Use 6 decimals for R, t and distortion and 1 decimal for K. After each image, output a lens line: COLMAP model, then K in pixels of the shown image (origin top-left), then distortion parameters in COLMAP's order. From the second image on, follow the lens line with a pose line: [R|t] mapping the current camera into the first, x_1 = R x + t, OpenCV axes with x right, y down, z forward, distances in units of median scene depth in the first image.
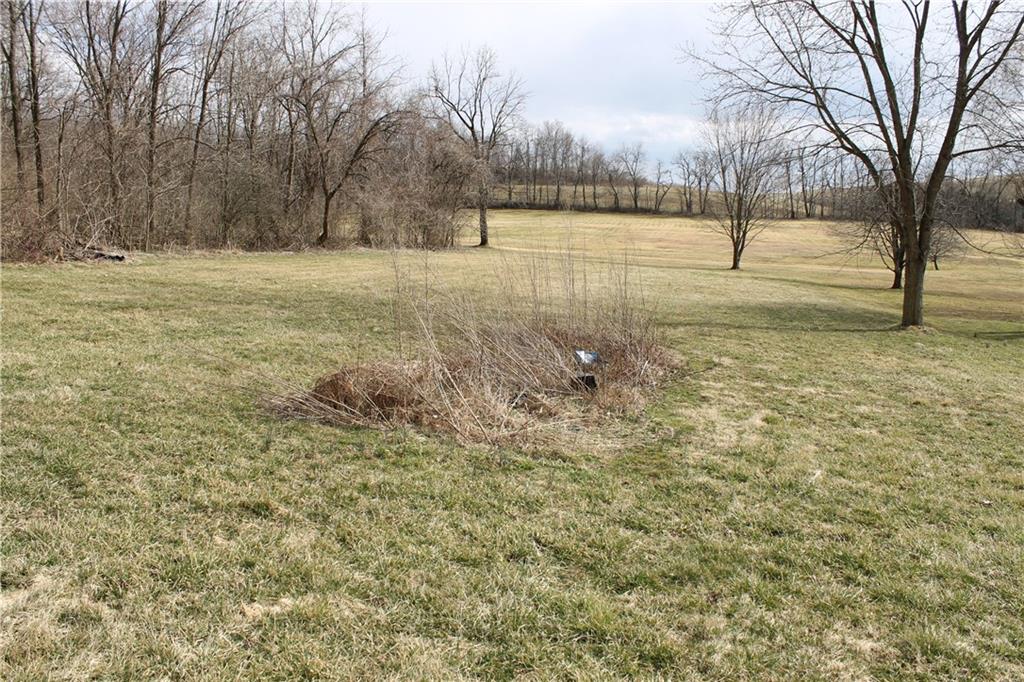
lens RADIAL K [[863.2, 0, 512.0], [0, 863.2, 341.0], [0, 0, 1]] dist [-0.175077, 0.171220]
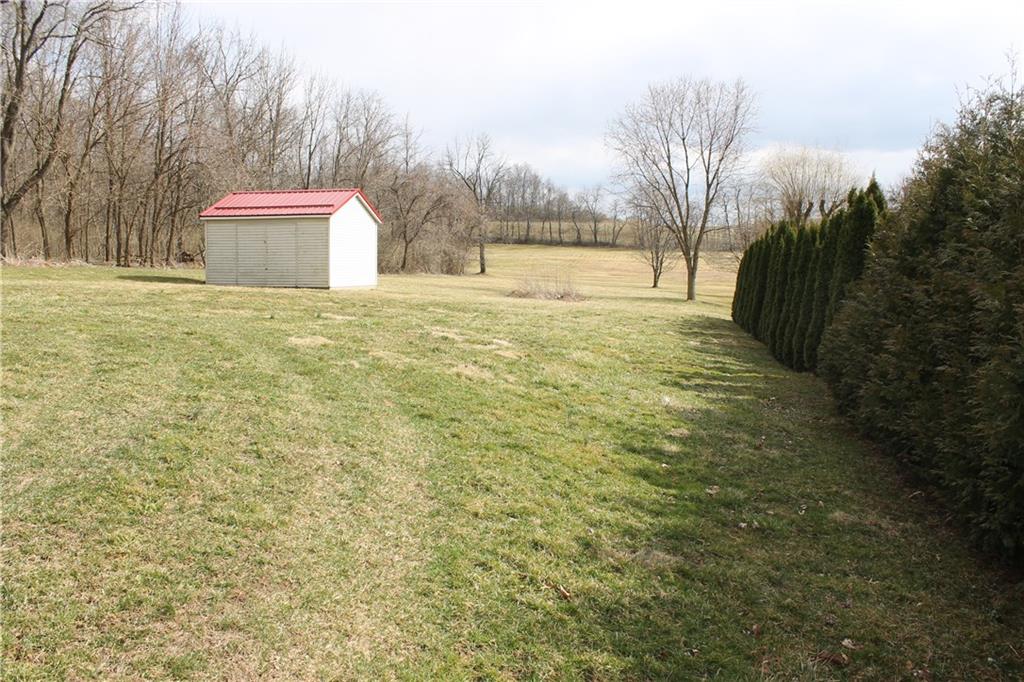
lens RADIAL K [[863.2, 0, 512.0], [0, 863.2, 341.0], [0, 0, 1]] dist [-0.175077, 0.171220]
pose [[0.999200, -0.006206, 0.039496, -0.014825], [0.007604, 0.999347, -0.035337, 0.018532], [-0.039250, 0.035610, 0.998595, -0.150046]]
